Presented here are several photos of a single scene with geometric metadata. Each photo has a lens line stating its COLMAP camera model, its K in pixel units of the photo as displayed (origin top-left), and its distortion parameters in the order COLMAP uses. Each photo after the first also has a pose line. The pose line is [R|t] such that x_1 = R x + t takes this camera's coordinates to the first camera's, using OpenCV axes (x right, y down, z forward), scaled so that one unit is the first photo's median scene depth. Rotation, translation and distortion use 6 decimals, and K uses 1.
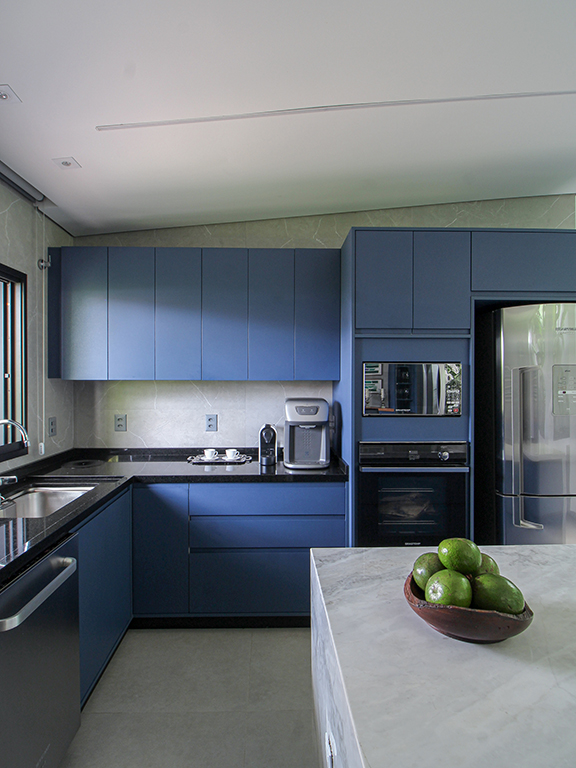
lens RADIAL K [[405.1, 0, 290.3], [0, 405.1, 383.9], [0, 0, 1]] dist [-0.002131, -0.003897]
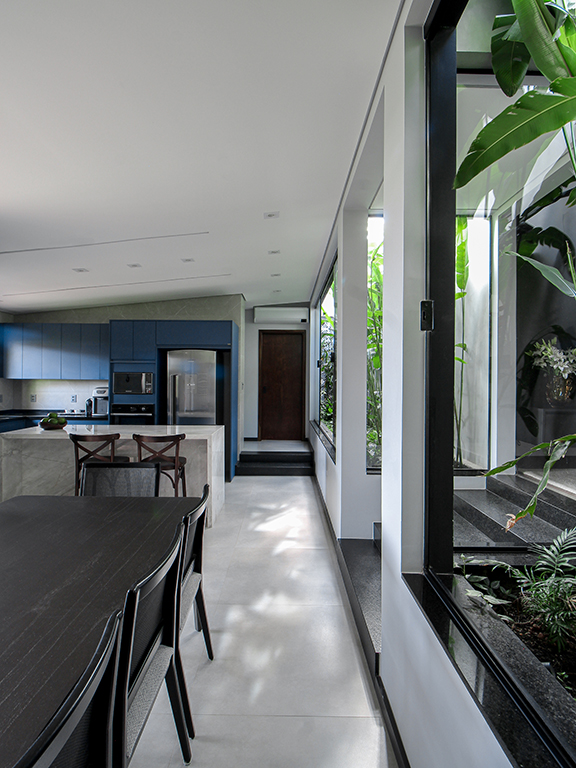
lens RADIAL K [[405.1, 0, 287.2], [0, 405.1, 376.8], [0, 0, 1]] dist [-0.002131, -0.003897]
pose [[0.999017, 0.004668, -0.044093, 1.237405], [-0.005376, 0.999858, -0.015947, 0.008139], [0.044012, 0.016168, 0.998900, -1.337340]]
